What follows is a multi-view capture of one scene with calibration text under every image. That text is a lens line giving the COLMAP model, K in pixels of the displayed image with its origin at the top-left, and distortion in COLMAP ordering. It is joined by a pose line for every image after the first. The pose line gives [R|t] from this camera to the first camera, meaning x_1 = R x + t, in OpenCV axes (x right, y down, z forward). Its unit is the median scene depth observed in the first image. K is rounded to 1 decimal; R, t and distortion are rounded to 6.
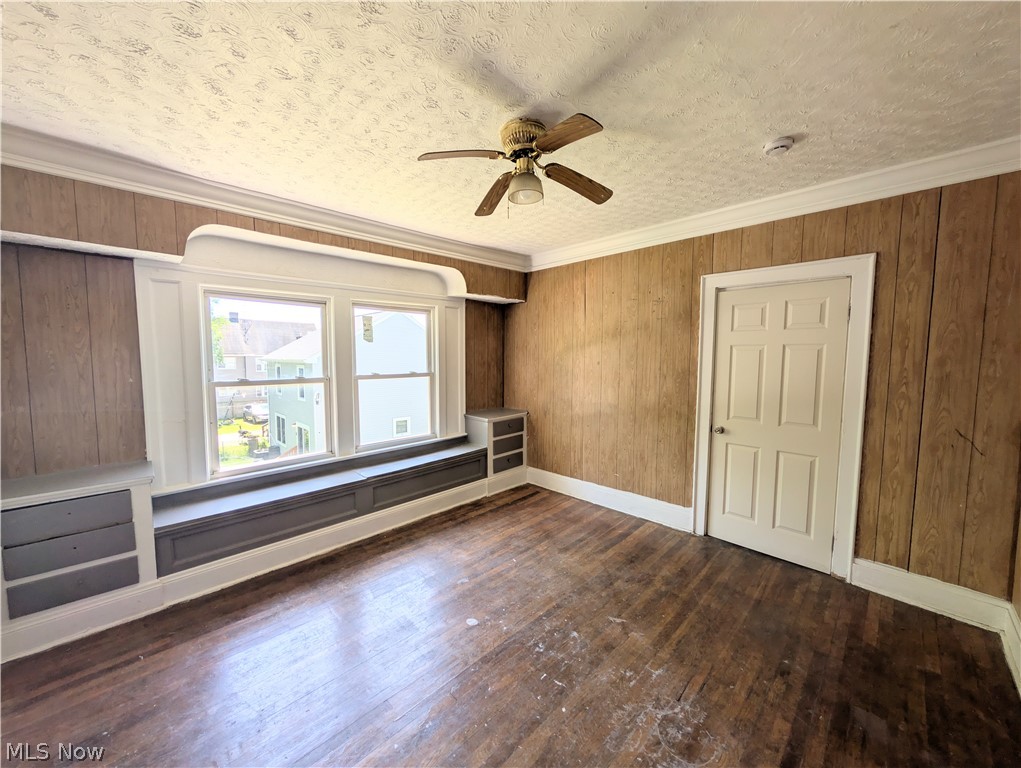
lens RADIAL K [[384.8, 0, 512.6], [0, 384.8, 388.0], [0, 0, 1]] dist [-0.001035, -0.000083]
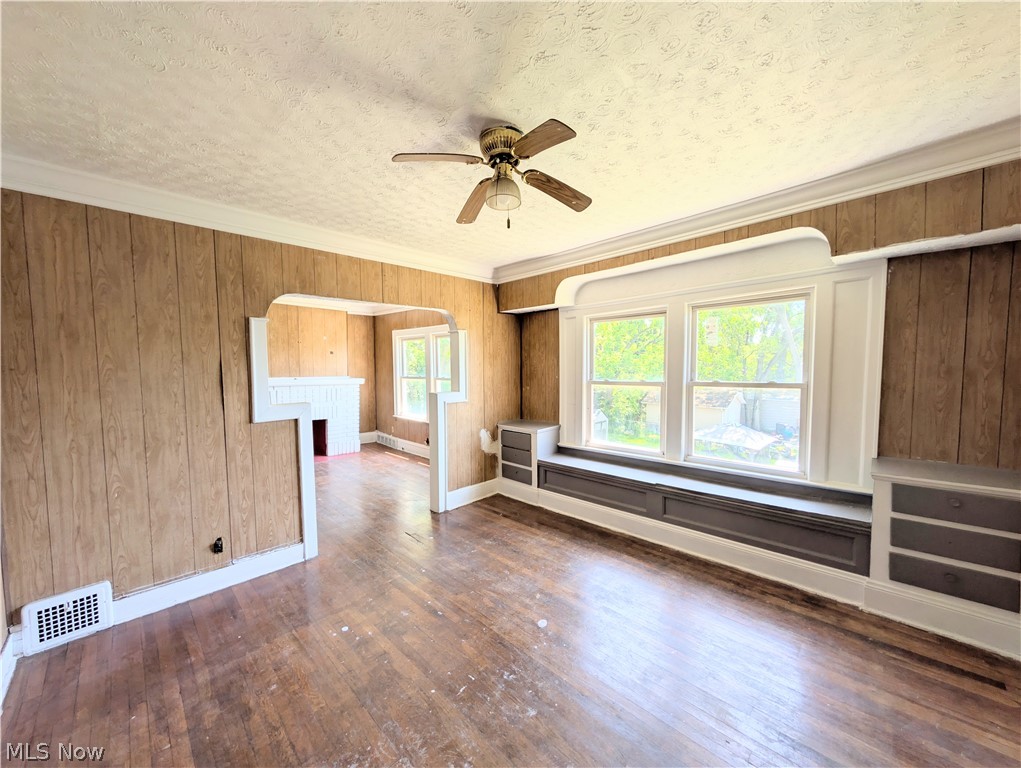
lens RADIAL K [[385.8, 0, 513.4], [0, 385.8, 386.8], [0, 0, 1]] dist [-0.000302, 0.000184]
pose [[0.009245, 0.055097, -0.998438, 0.615225], [-0.068889, 0.996144, 0.054333, -0.045946], [0.997581, 0.068279, 0.013005, 0.607037]]
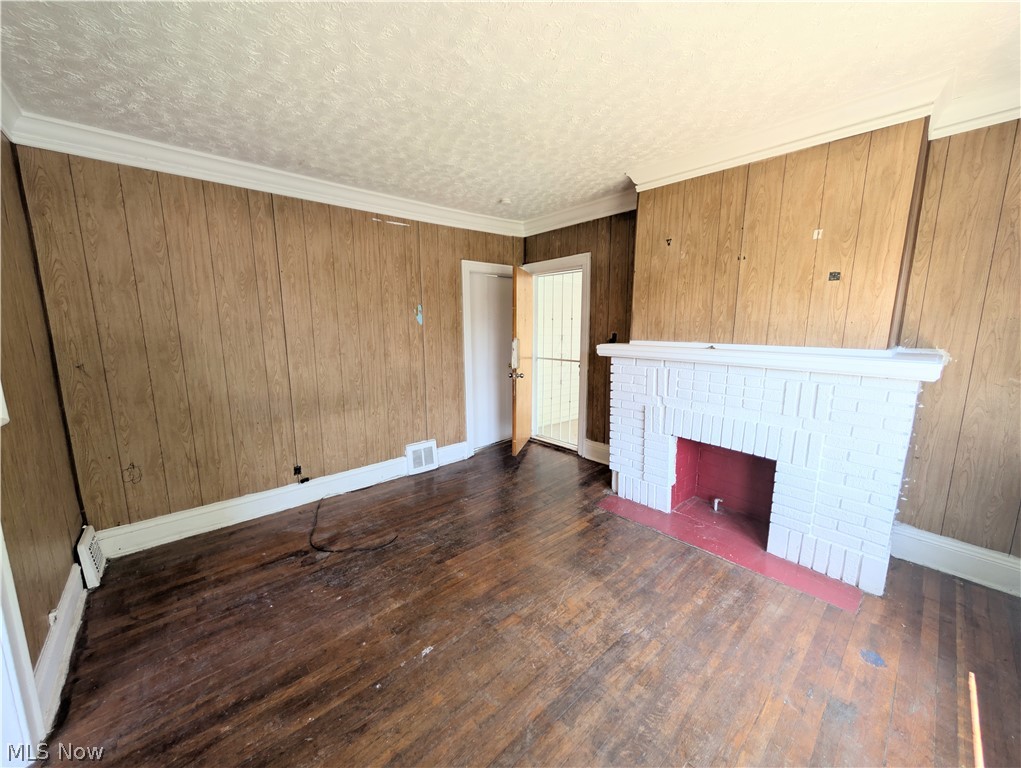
lens RADIAL K [[385.8, 0, 513.4], [0, 385.8, 386.8], [0, 0, 1]] dist [-0.000302, 0.000184]
pose [[-0.998443, -0.008349, 0.055154, -0.920365], [0.004628, 0.972929, 0.231058, -0.018071], [-0.055590, 0.230953, -0.971376, 0.402166]]
